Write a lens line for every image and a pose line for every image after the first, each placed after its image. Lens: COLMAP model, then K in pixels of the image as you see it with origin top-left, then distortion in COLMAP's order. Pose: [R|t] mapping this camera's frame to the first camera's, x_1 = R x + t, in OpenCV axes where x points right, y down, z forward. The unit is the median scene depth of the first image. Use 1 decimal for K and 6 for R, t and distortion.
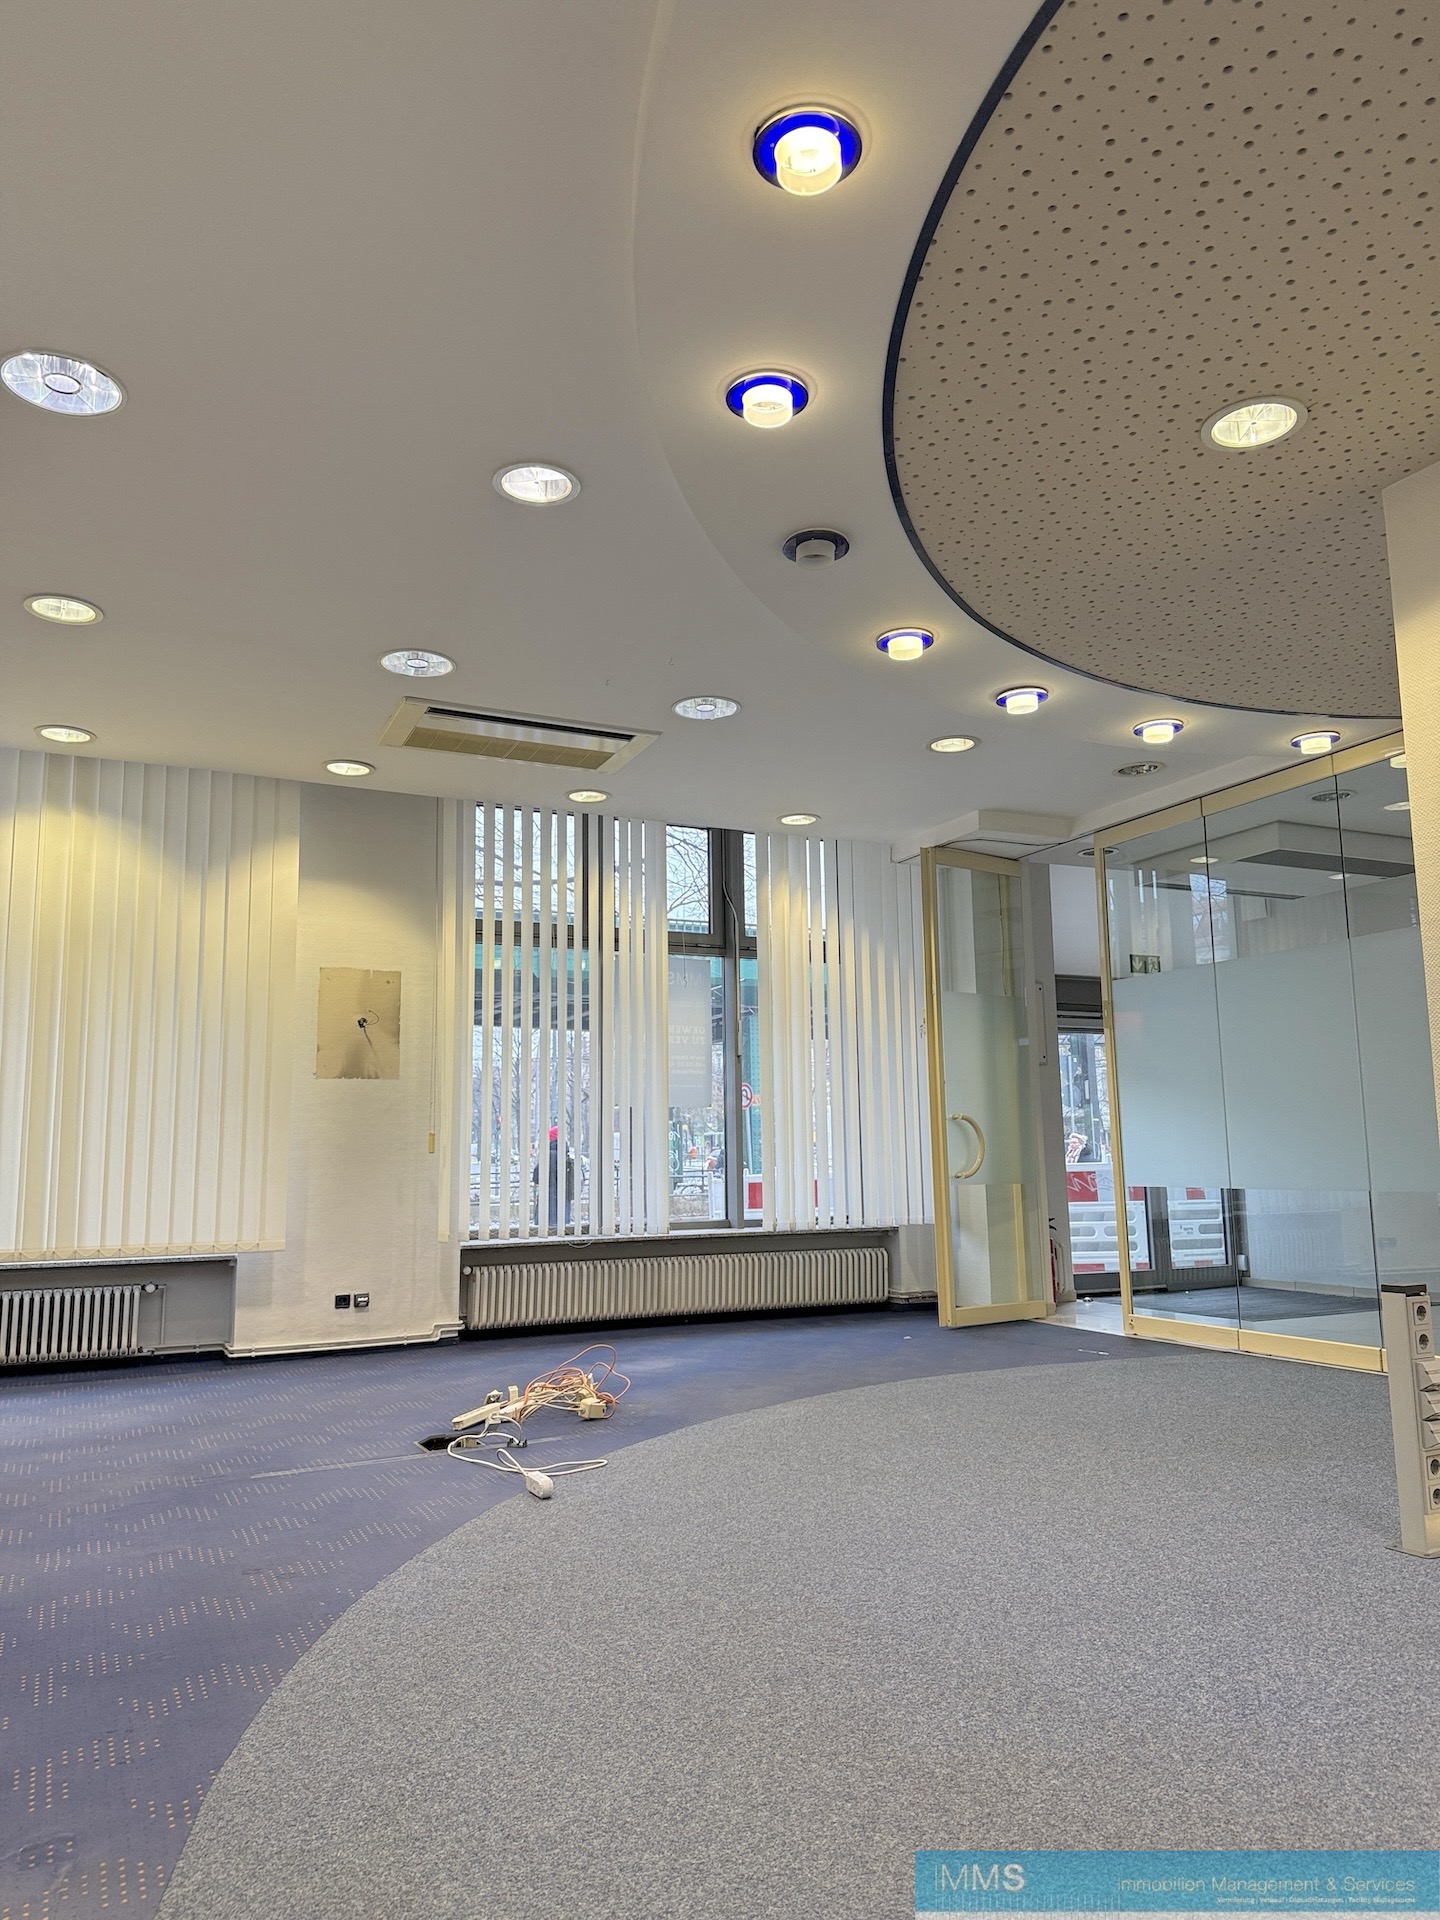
lens RADIAL K [[1355.3, 0, 723.9], [0, 1355.3, 959.3], [0, 0, 1]] dist [-0.002203, -0.020360]
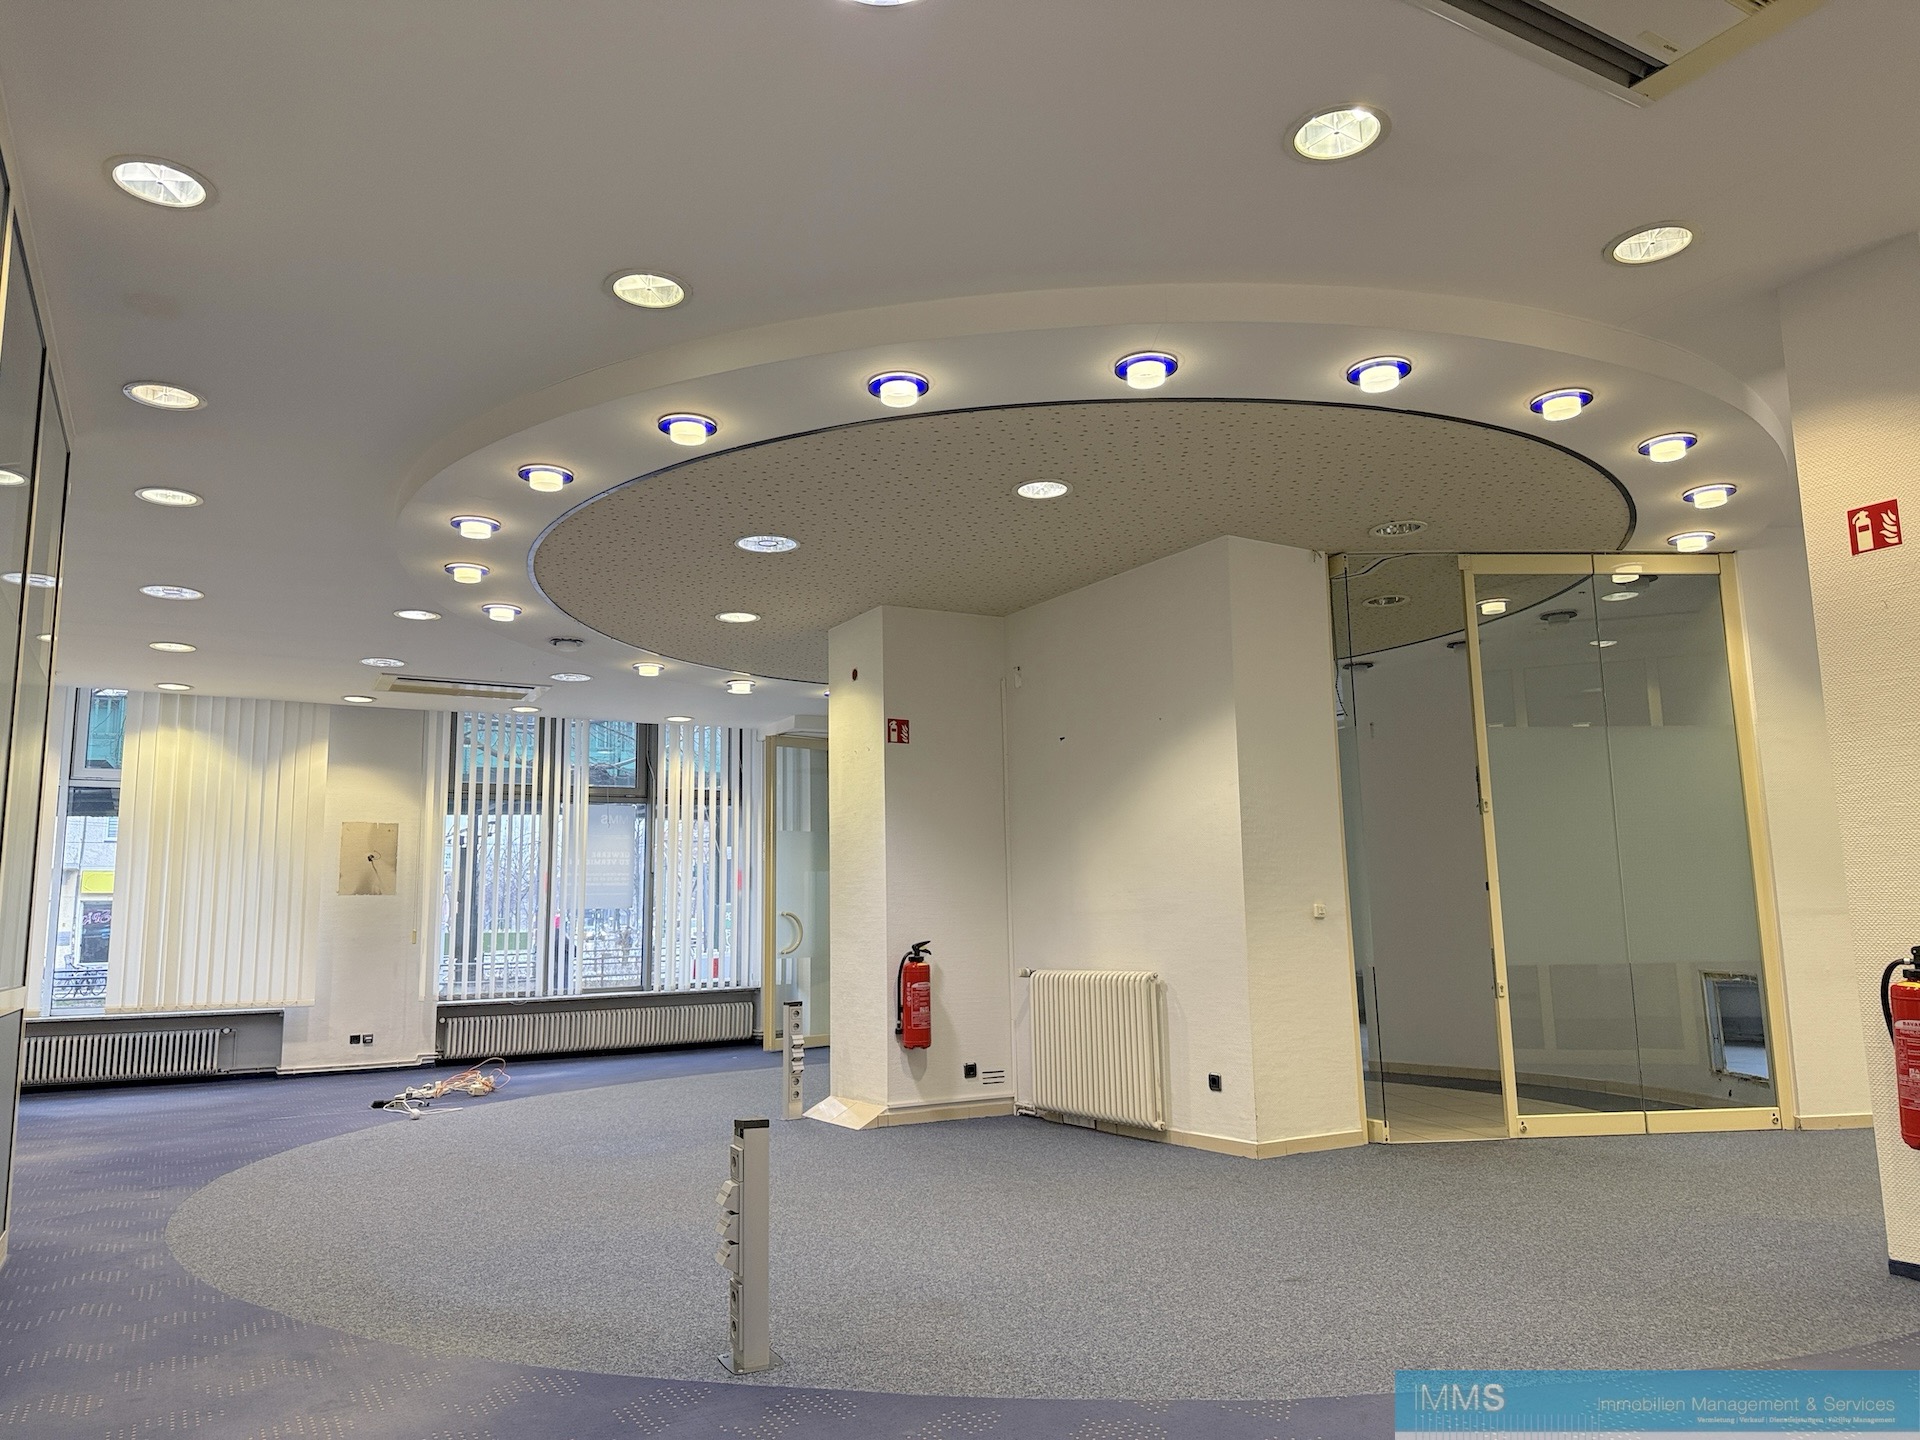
lens RADIAL K [[1355.3, 0, 961.0], [0, 1355.3, 716.0], [0, 0, 1]] dist [-0.002203, -0.020360]
pose [[0.996647, 0.000026, 0.081828, 0.285526], [0.002078, 0.999669, -0.025630, -0.077128], [-0.081801, 0.025714, 0.996317, -0.614718]]
